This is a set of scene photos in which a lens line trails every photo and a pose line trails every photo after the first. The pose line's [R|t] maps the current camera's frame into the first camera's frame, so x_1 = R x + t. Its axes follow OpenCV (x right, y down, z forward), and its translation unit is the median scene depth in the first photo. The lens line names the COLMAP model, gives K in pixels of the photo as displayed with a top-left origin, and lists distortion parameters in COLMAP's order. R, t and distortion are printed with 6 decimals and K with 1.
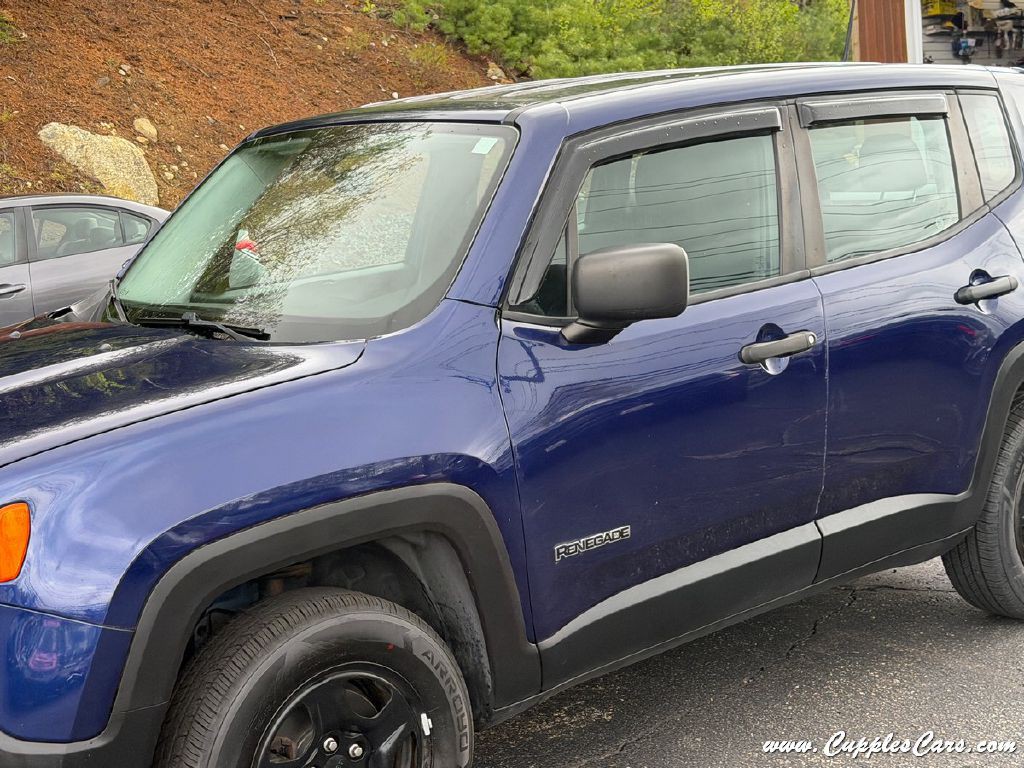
lens RADIAL K [[1556.9, 0, 492.6], [0, 1556.9, 385.1], [0, 0, 1]] dist [0.186854, -0.346492]
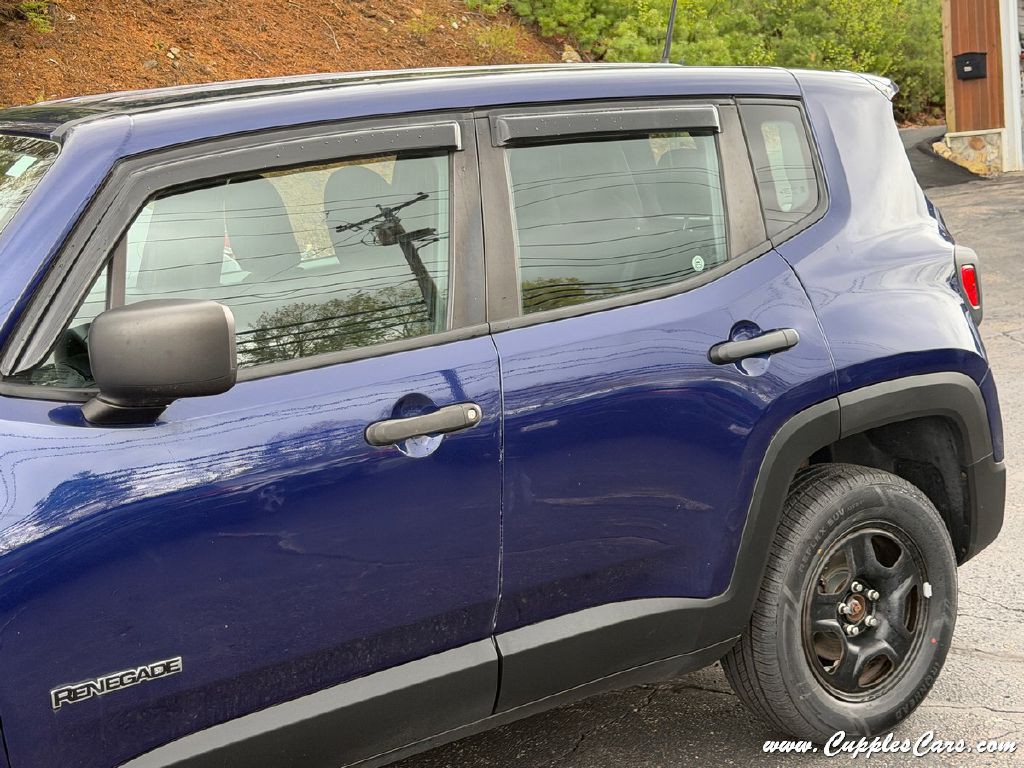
lens RADIAL K [[1556.9, 0, 492.6], [0, 1556.9, 385.1], [0, 0, 1]] dist [0.186854, -0.346492]
pose [[0.996154, 0.022731, -0.084621, 0.237832], [-0.021741, 0.999684, 0.012602, -0.045982], [0.084881, -0.010714, 0.996333, 0.179120]]
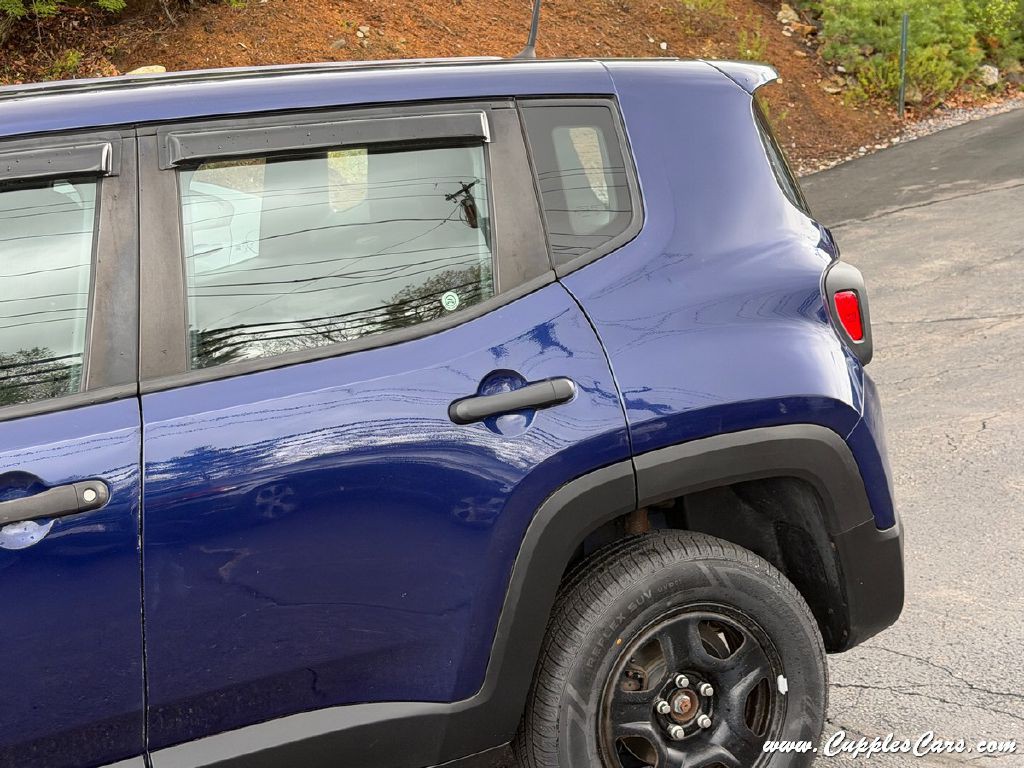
lens RADIAL K [[1556.9, 0, 492.6], [0, 1556.9, 385.1], [0, 0, 1]] dist [0.186854, -0.346492]
pose [[0.966420, 0.028422, -0.255391, 0.455868], [-0.019352, 0.999092, 0.037958, -0.088703], [0.256238, -0.031741, 0.966092, 0.337996]]
